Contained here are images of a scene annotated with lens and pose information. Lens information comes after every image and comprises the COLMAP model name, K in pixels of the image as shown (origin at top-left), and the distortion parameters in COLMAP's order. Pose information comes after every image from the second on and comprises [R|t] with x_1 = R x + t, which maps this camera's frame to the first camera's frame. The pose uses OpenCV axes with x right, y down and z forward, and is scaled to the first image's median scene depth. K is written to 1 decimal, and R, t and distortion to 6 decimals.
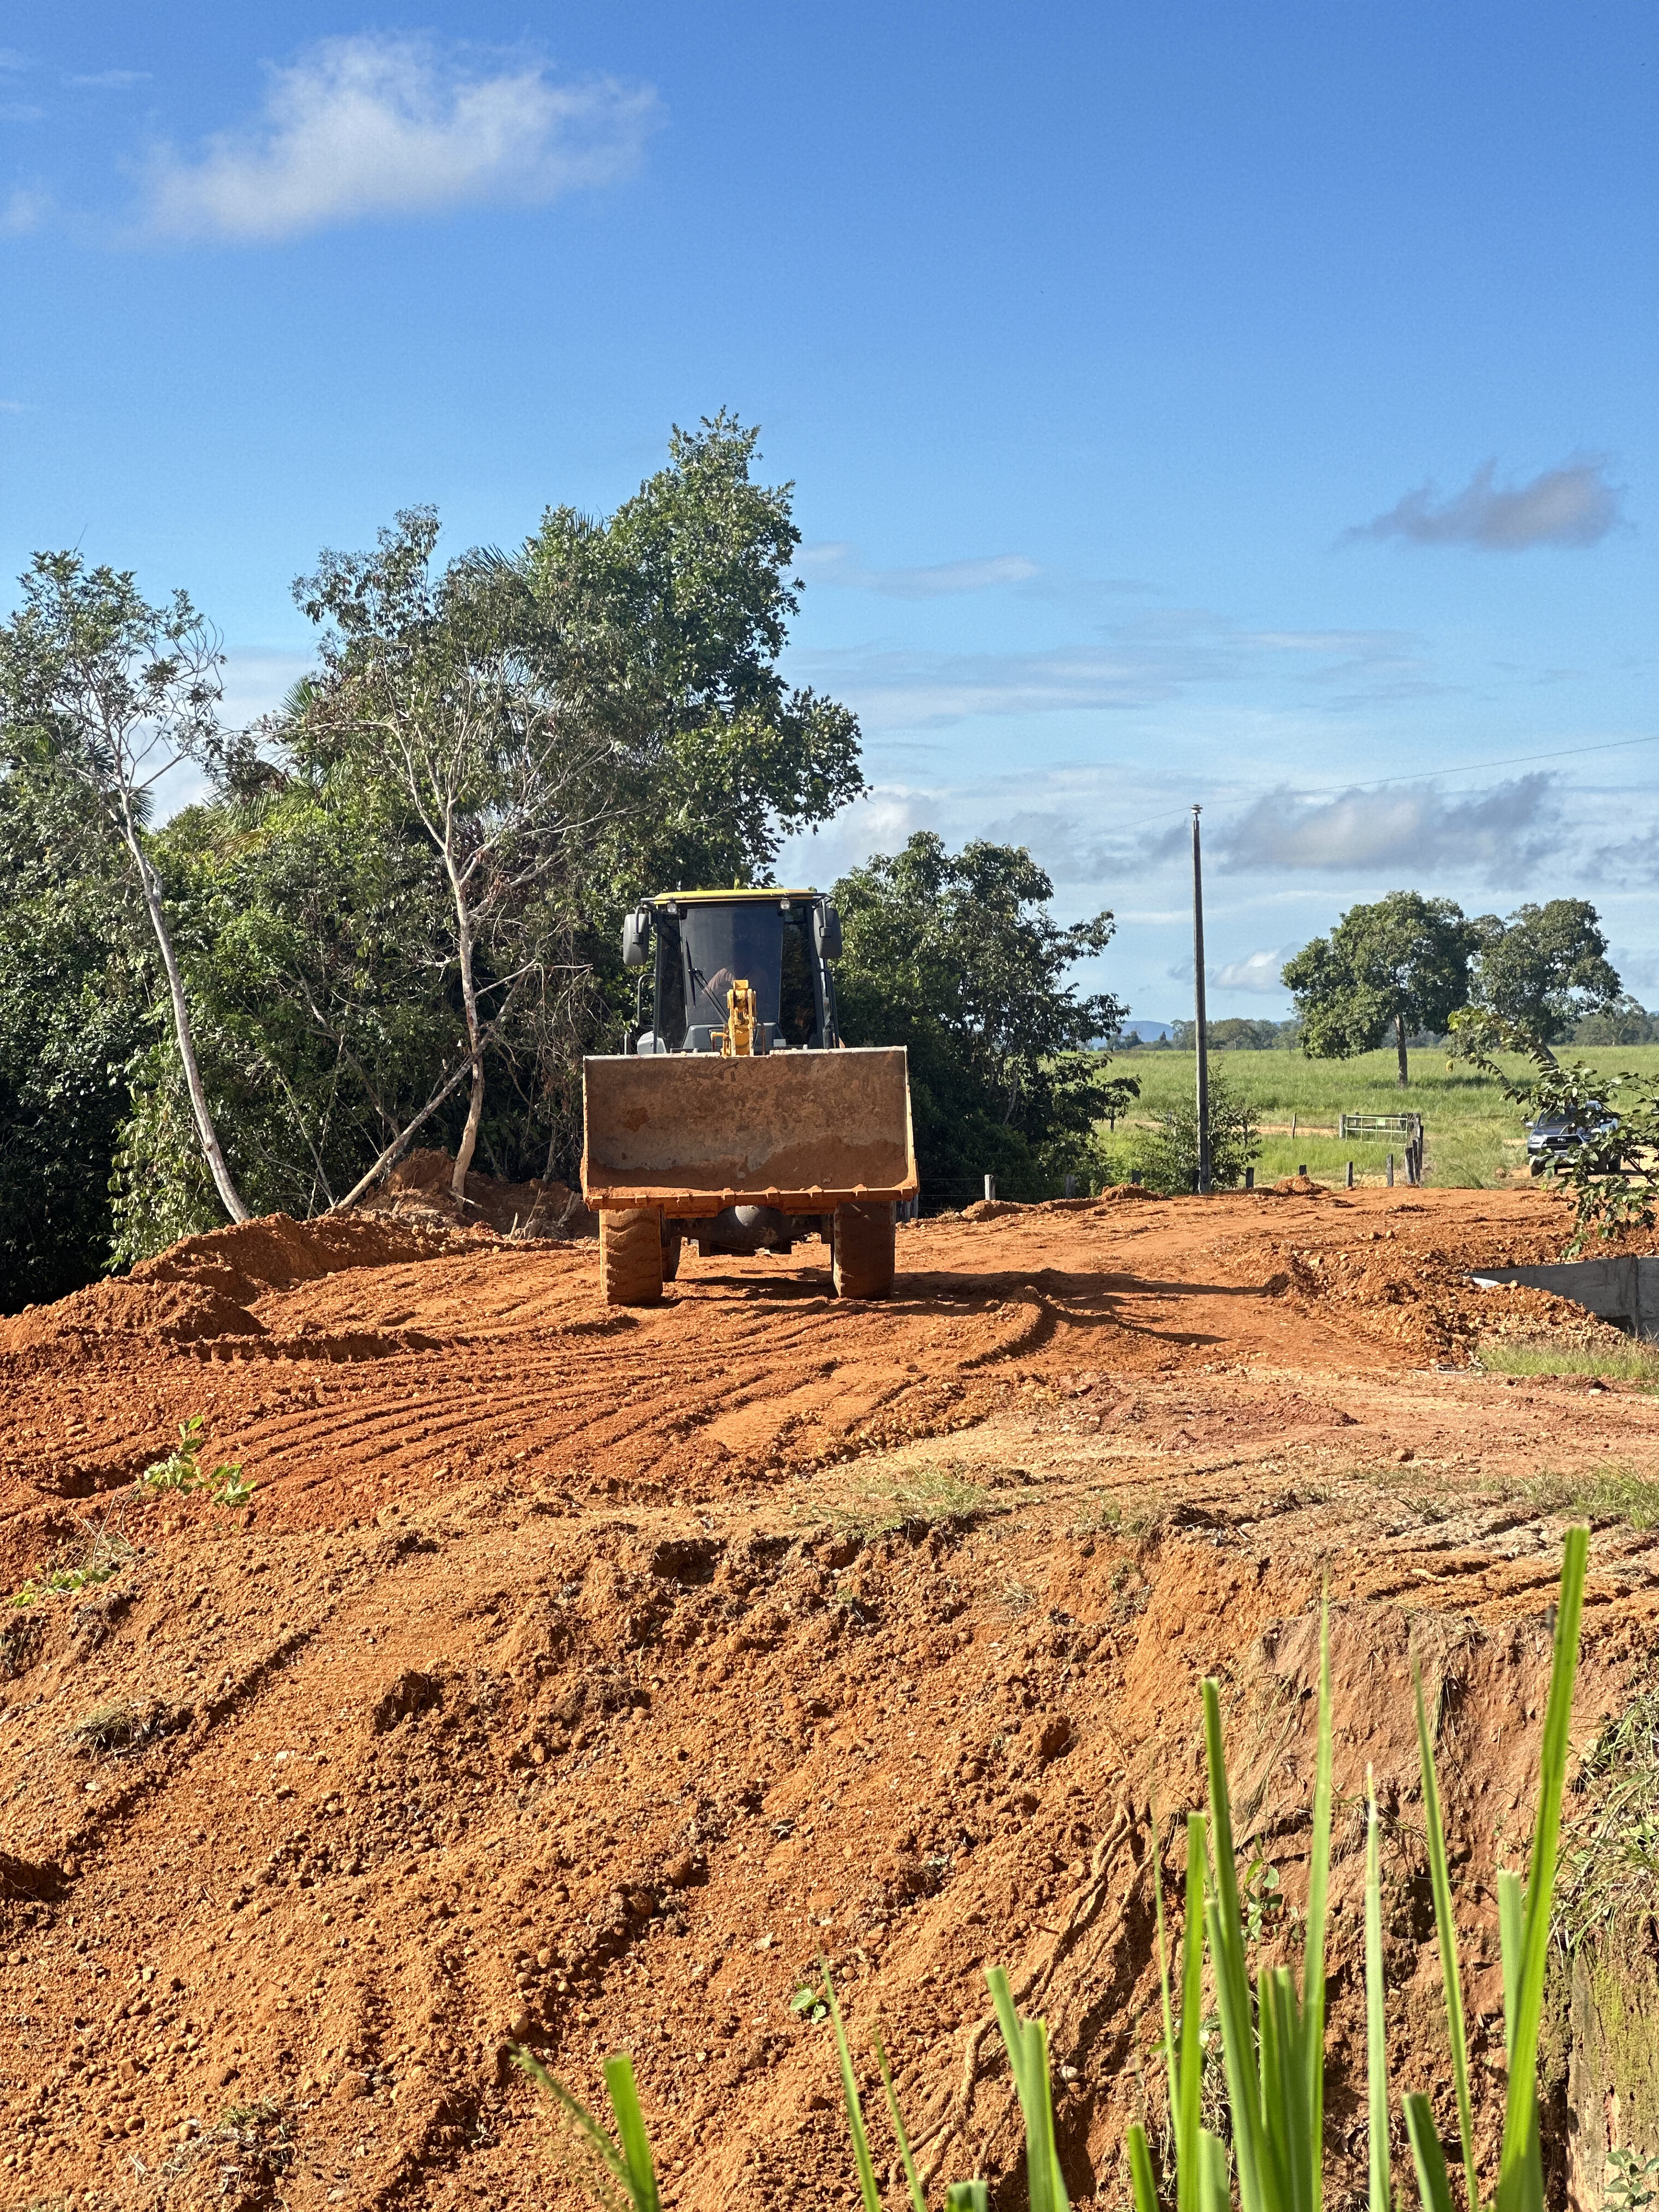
lens RADIAL K [[5017.5, 0, 830.9], [0, 5017.5, 1066.9], [0, 0, 1]] dist [0.047434, 2.879176]
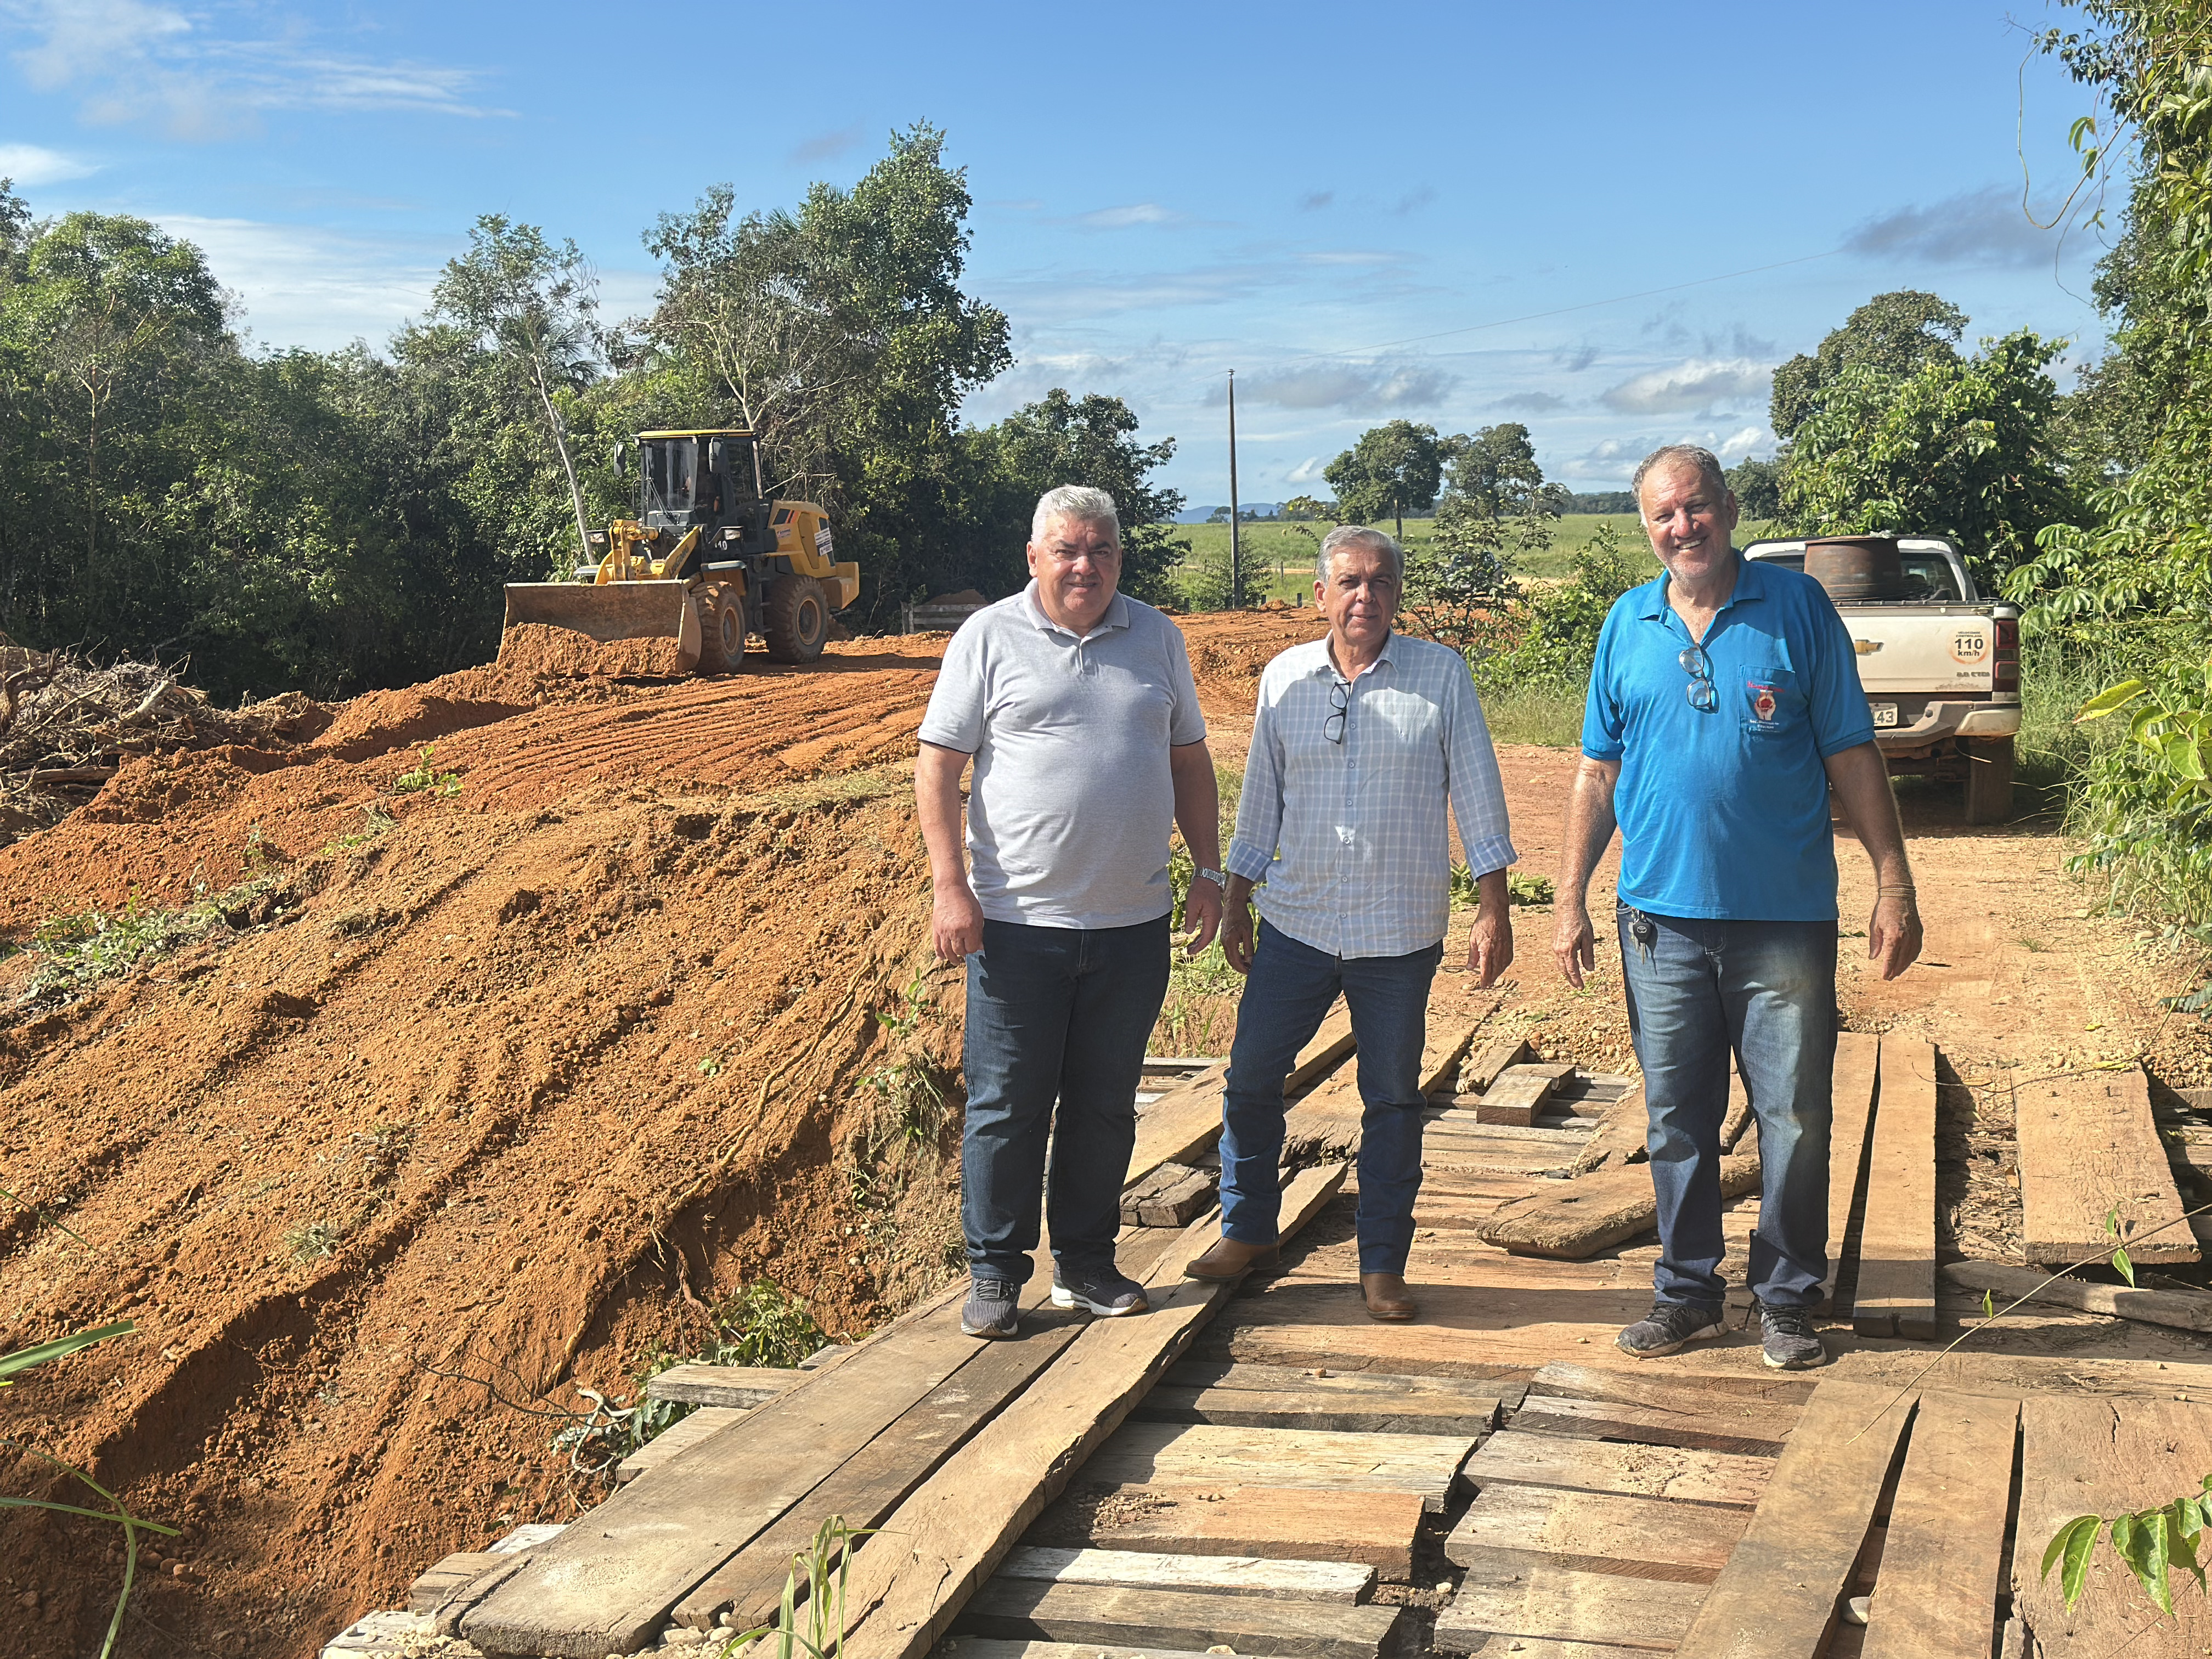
lens RADIAL K [[3070.2, 0, 1107.1], [0, 3070.2, 909.7], [0, 0, 1]] dist [0.173971, 0.033707]
pose [[0.999816, -0.012419, 0.014637, 0.094320], [0.010555, 0.992574, 0.121184, -0.000787], [-0.016033, -0.121008, 0.992522, -0.064219]]
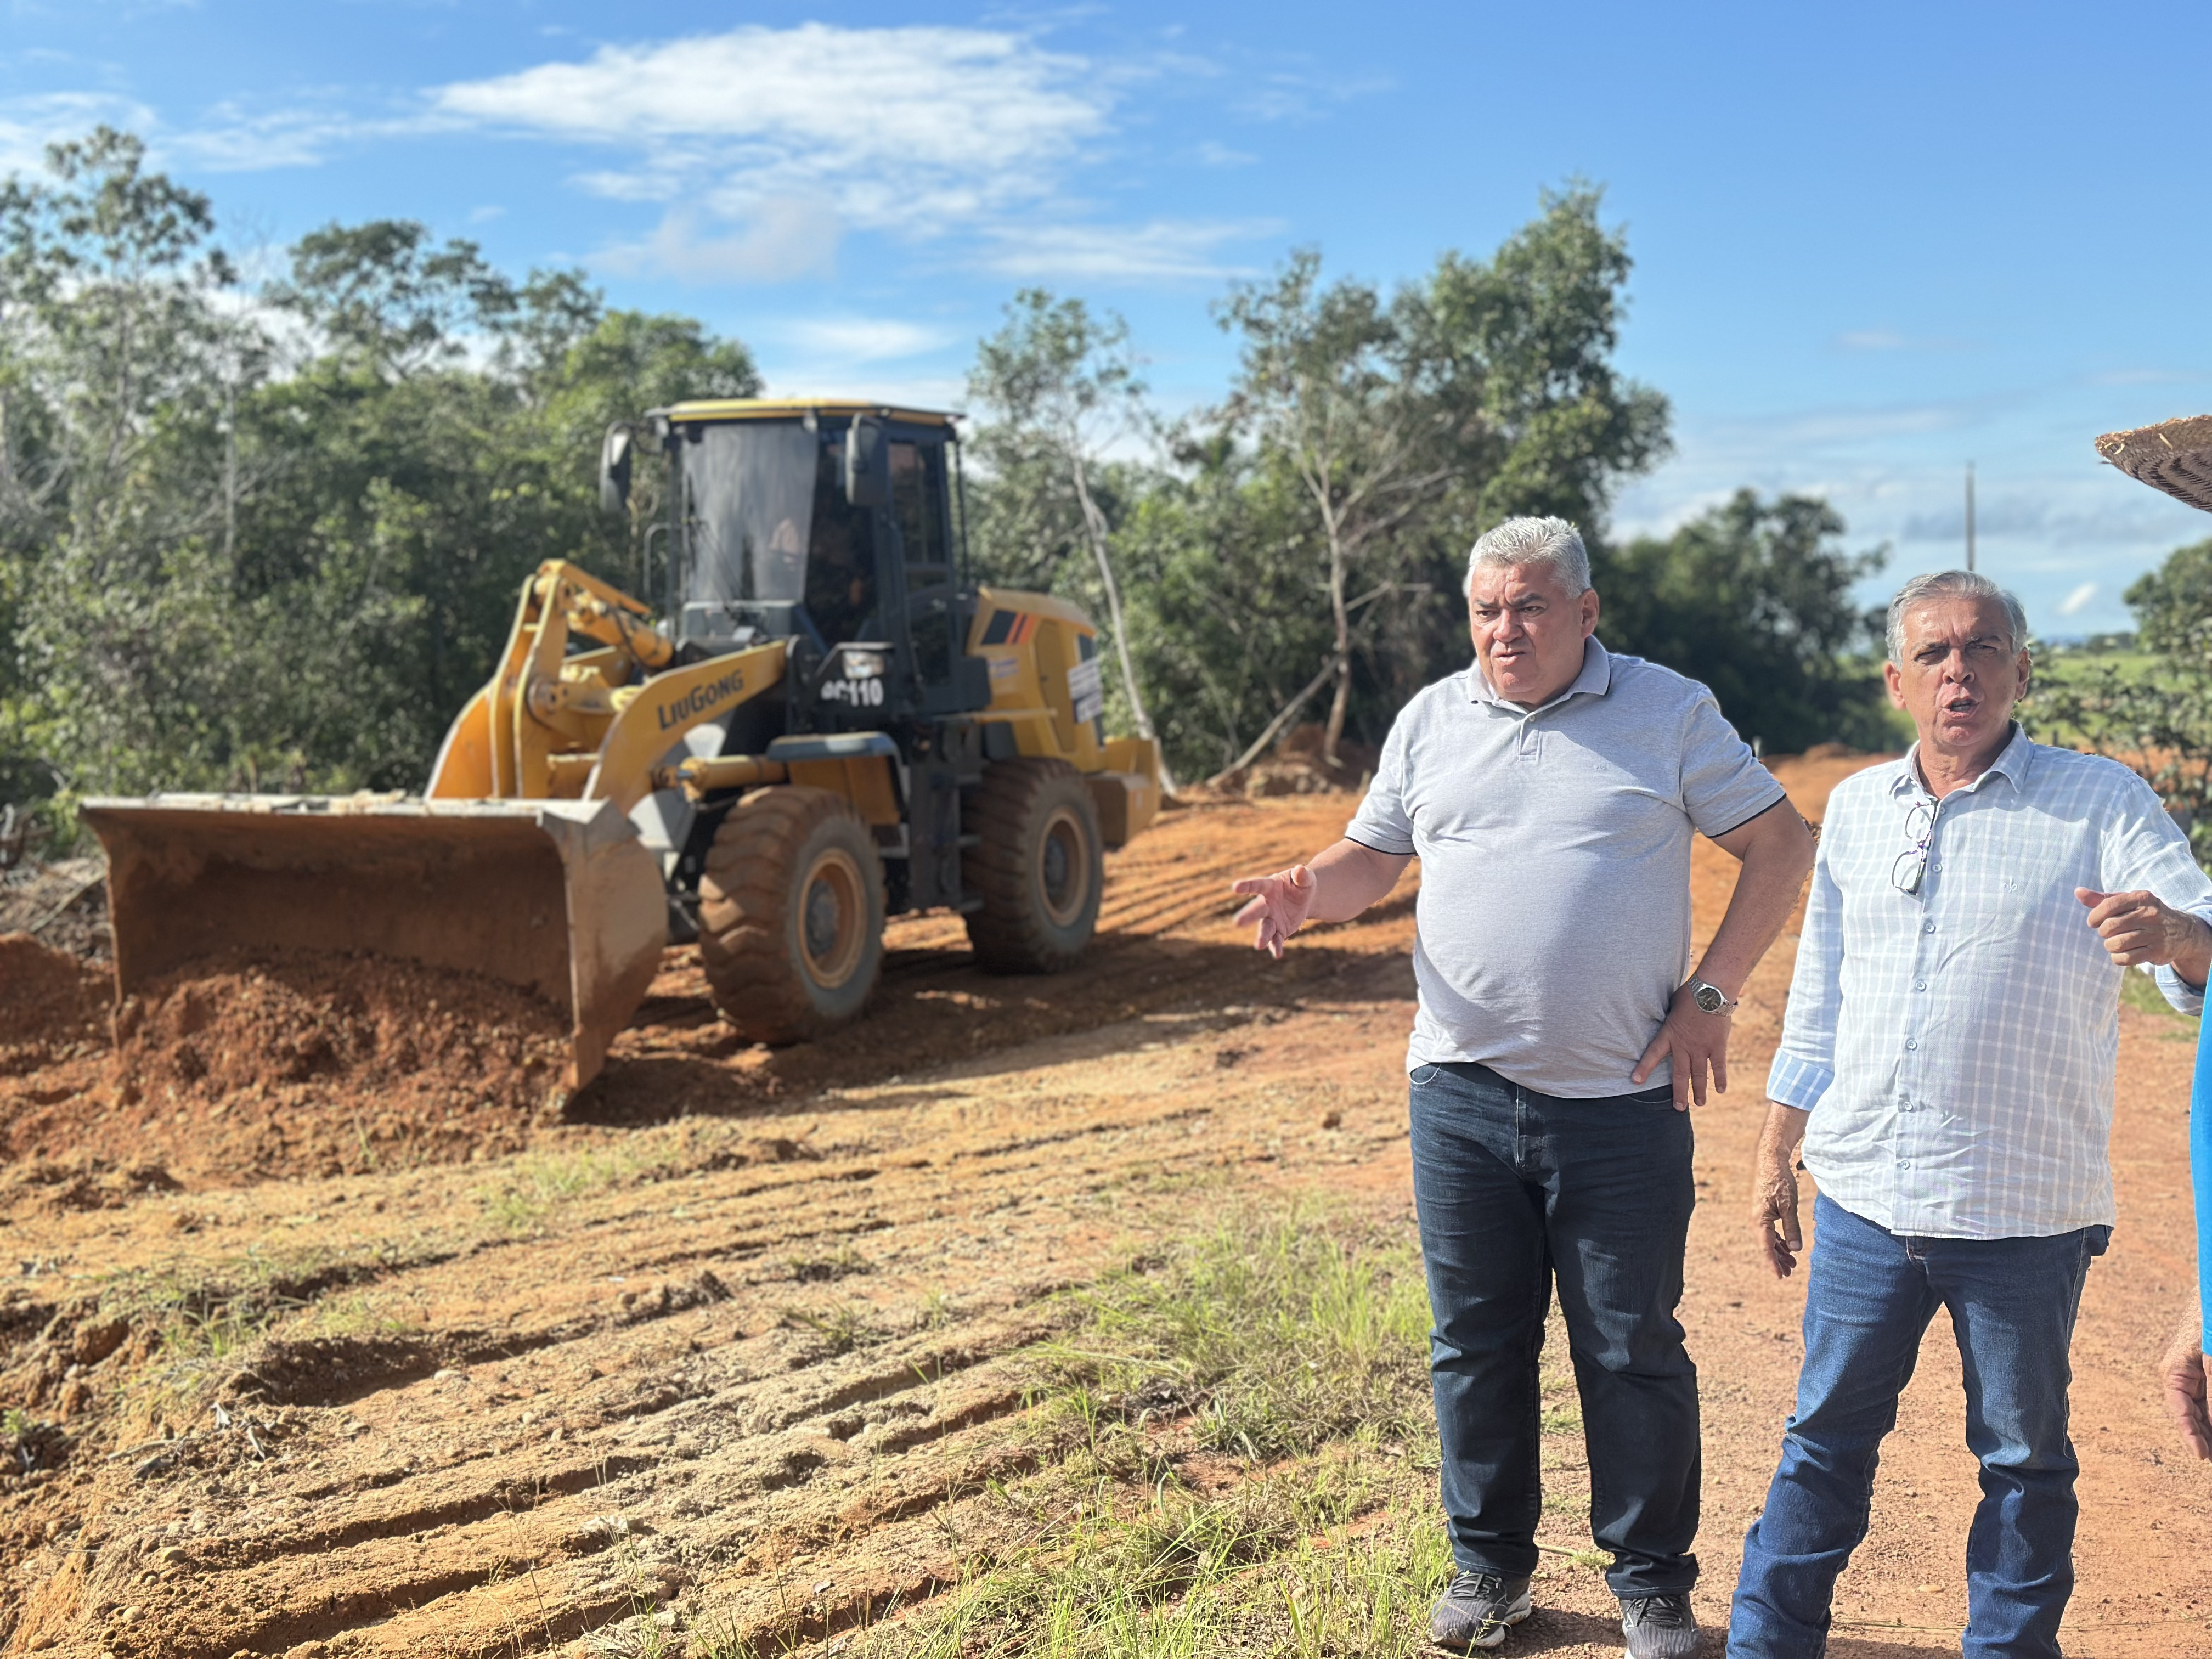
lens RADIAL K [[3070.2, 0, 1107.1], [0, 3070.2, 909.7], [0, 0, 1]] dist [0.173971, 0.033707]
pose [[0.973564, 0.009330, -0.228225, 0.228088], [0.008308, 0.997058, 0.076197, 0.011598], [0.228265, -0.076079, 0.970622, 0.684296]]
